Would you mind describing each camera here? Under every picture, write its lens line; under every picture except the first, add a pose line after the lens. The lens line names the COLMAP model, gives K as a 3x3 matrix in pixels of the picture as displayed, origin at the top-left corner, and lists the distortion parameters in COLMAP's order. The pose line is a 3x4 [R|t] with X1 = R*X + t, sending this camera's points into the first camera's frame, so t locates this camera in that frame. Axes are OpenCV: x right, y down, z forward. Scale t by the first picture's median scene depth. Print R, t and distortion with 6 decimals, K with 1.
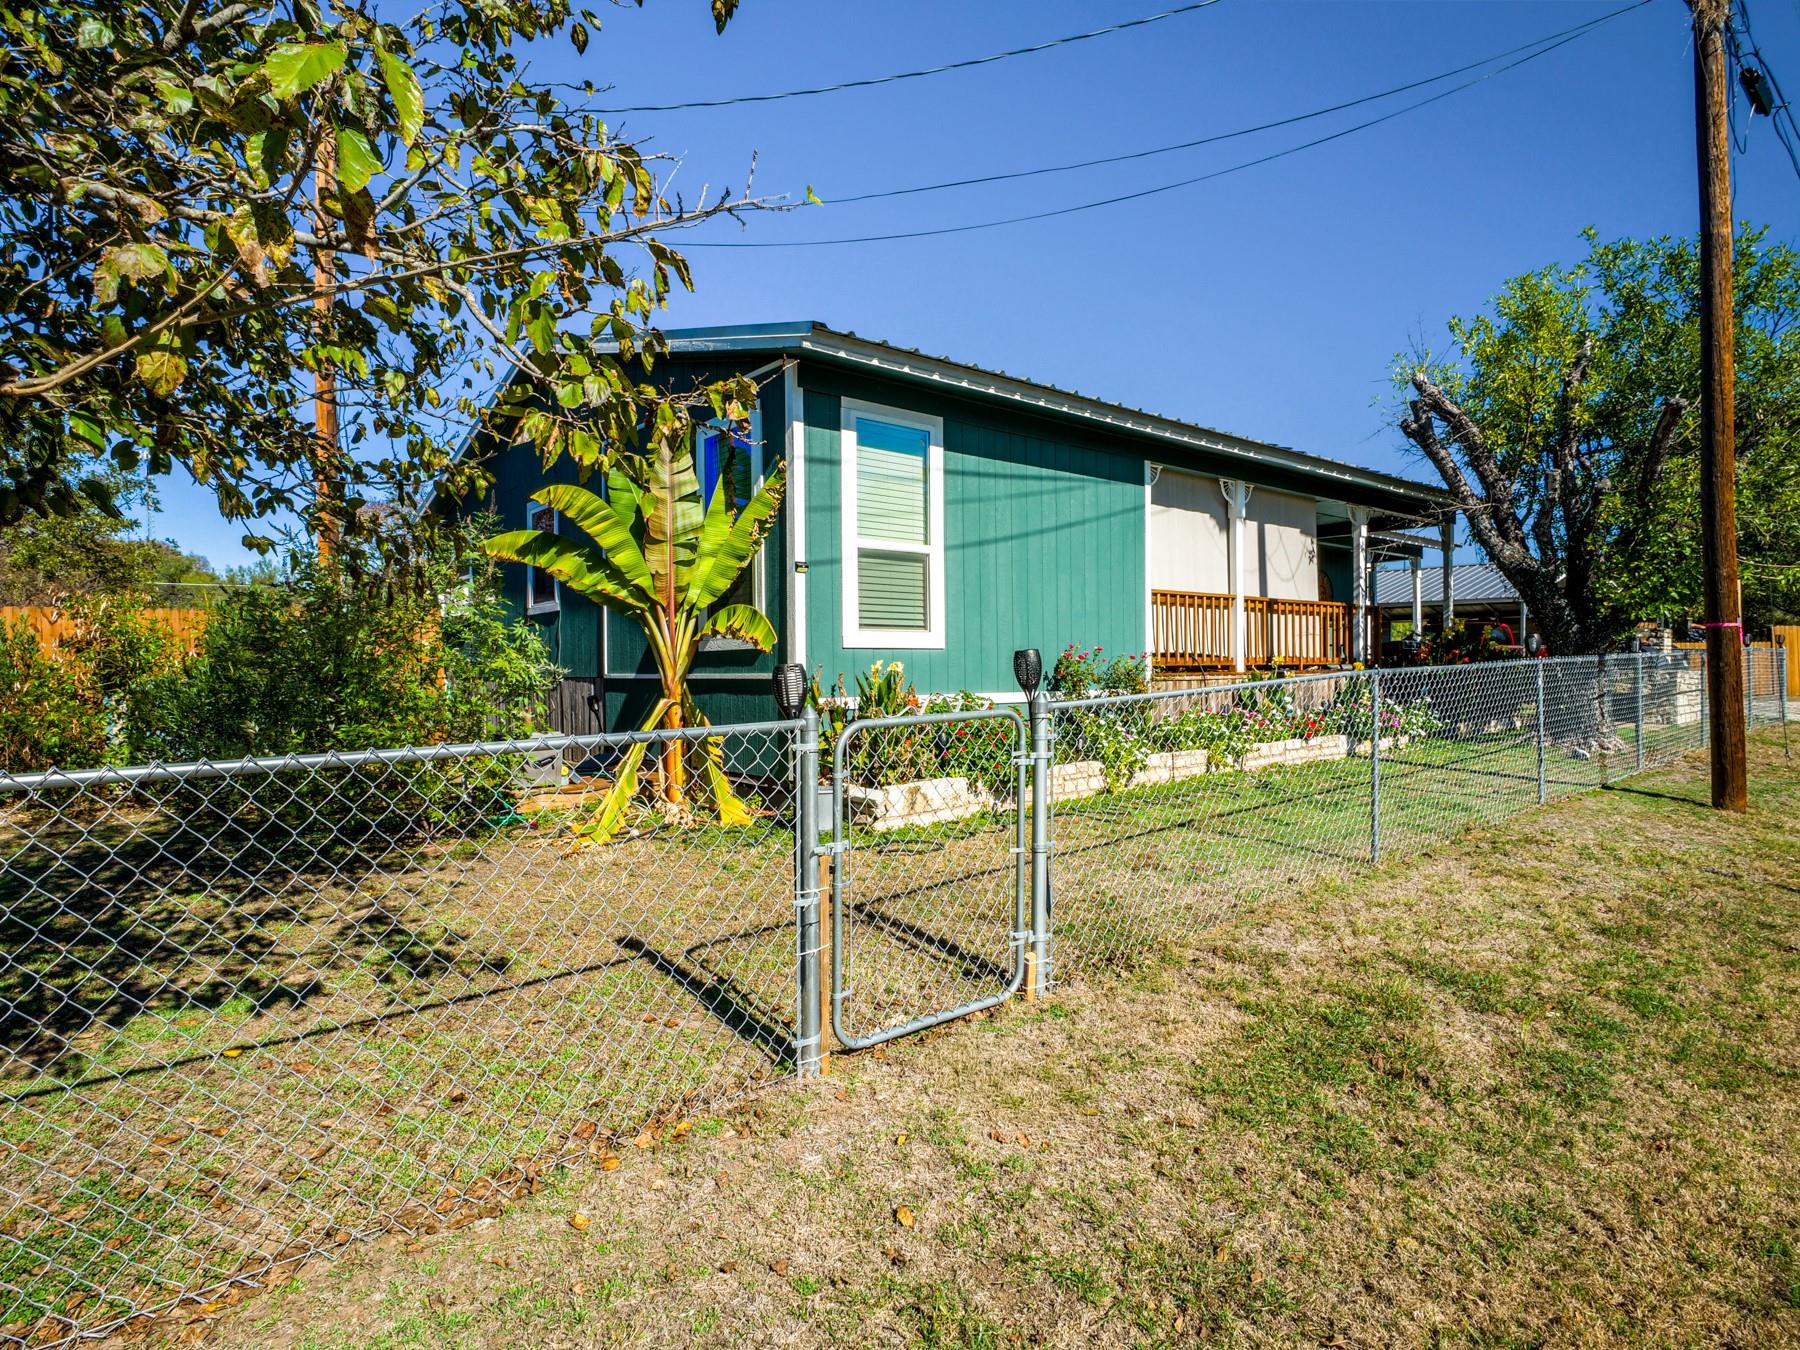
lens RADIAL K [[992.1, 0, 898.2], [0, 992.1, 668.1], [0, 0, 1]] dist [-0.012611, 0.005552]
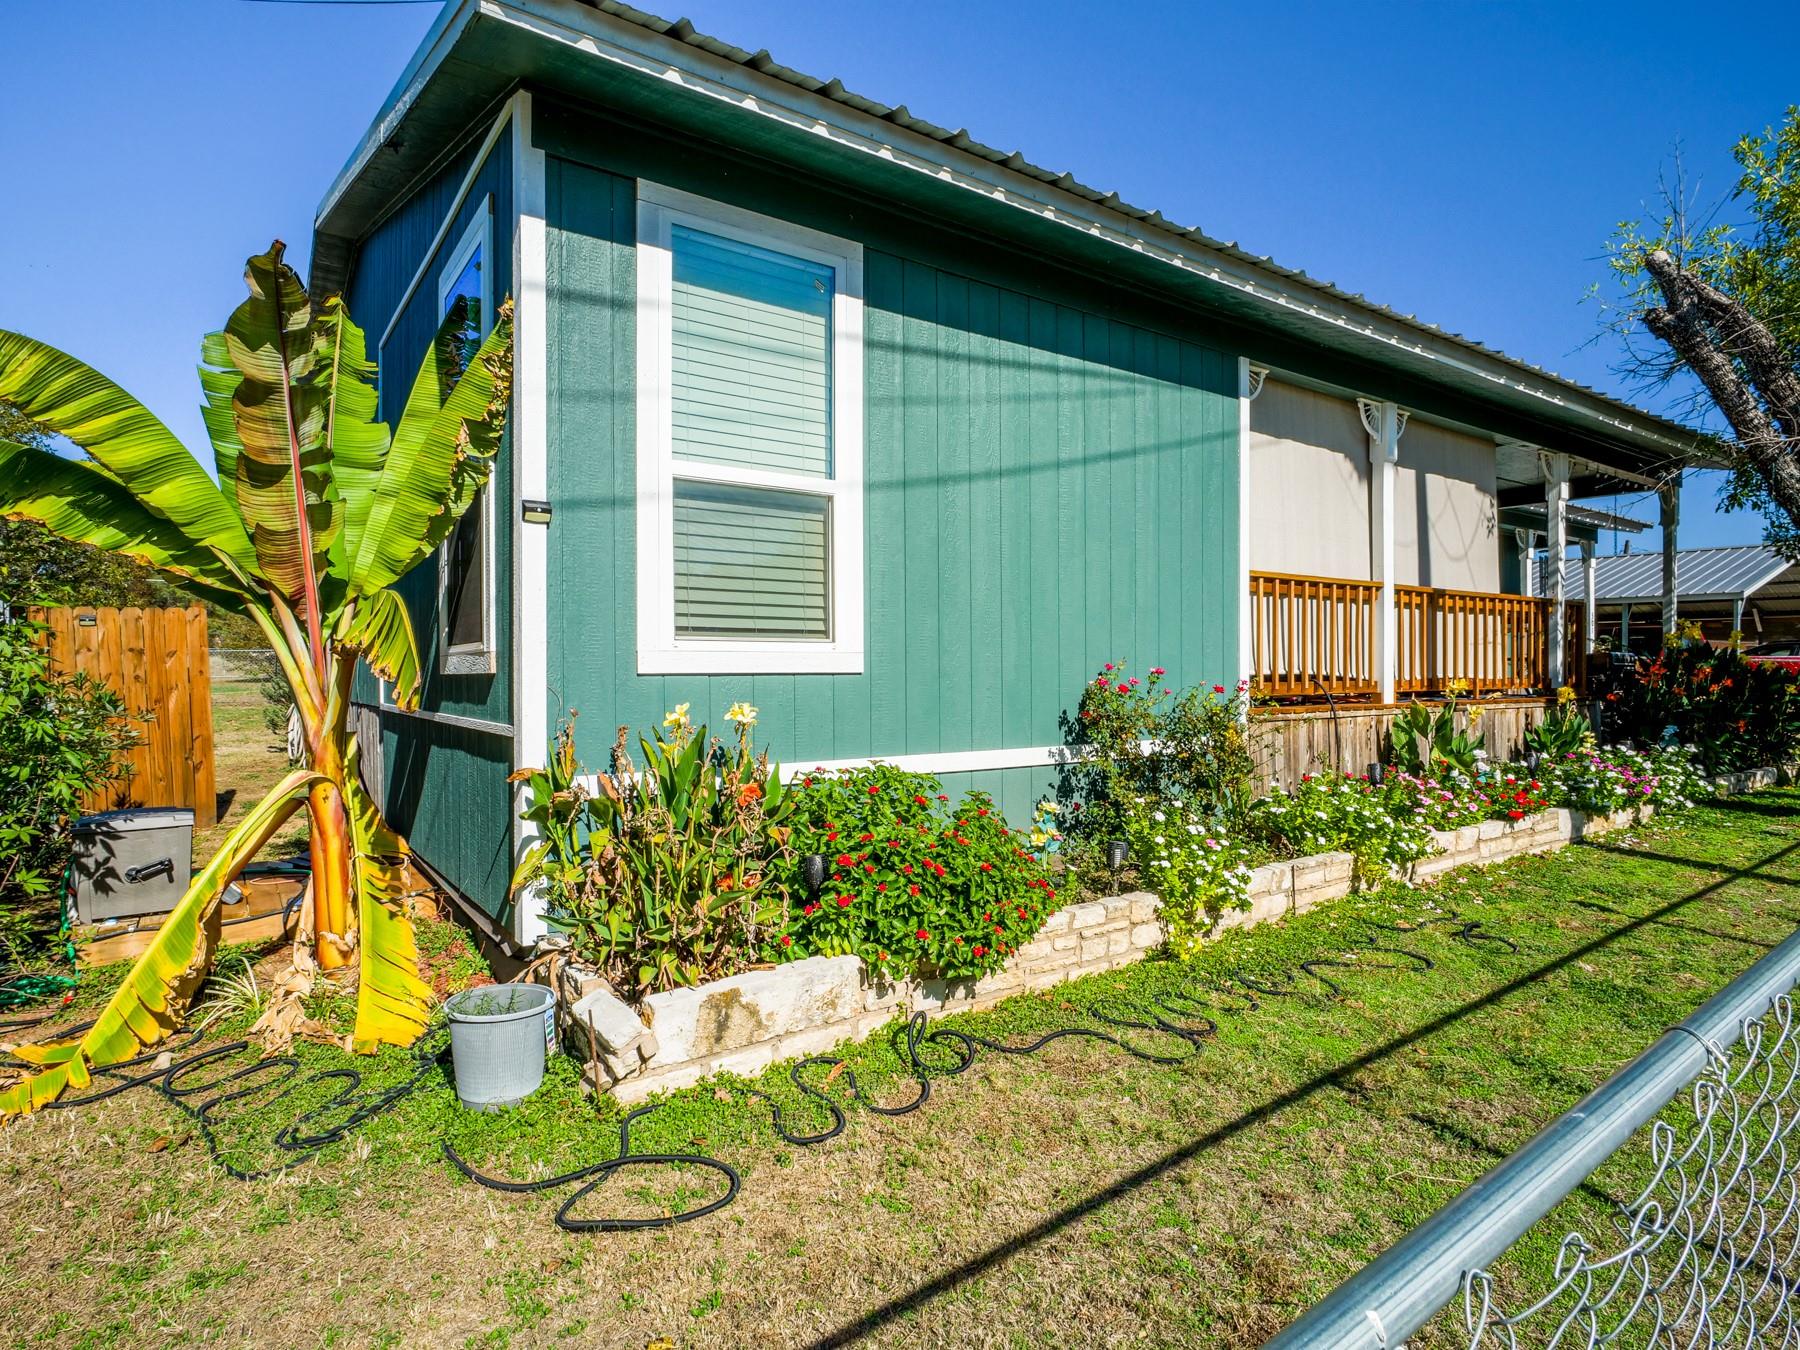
lens RADIAL K [[992.1, 0, 898.2], [0, 992.1, 668.1], [0, 0, 1]] dist [-0.012611, 0.005552]
pose [[0.997356, 0.006478, -0.072386, 0.091710], [-0.006535, 0.999979, -0.000541, -0.019372], [0.072381, 0.001012, 0.997377, 0.408293]]
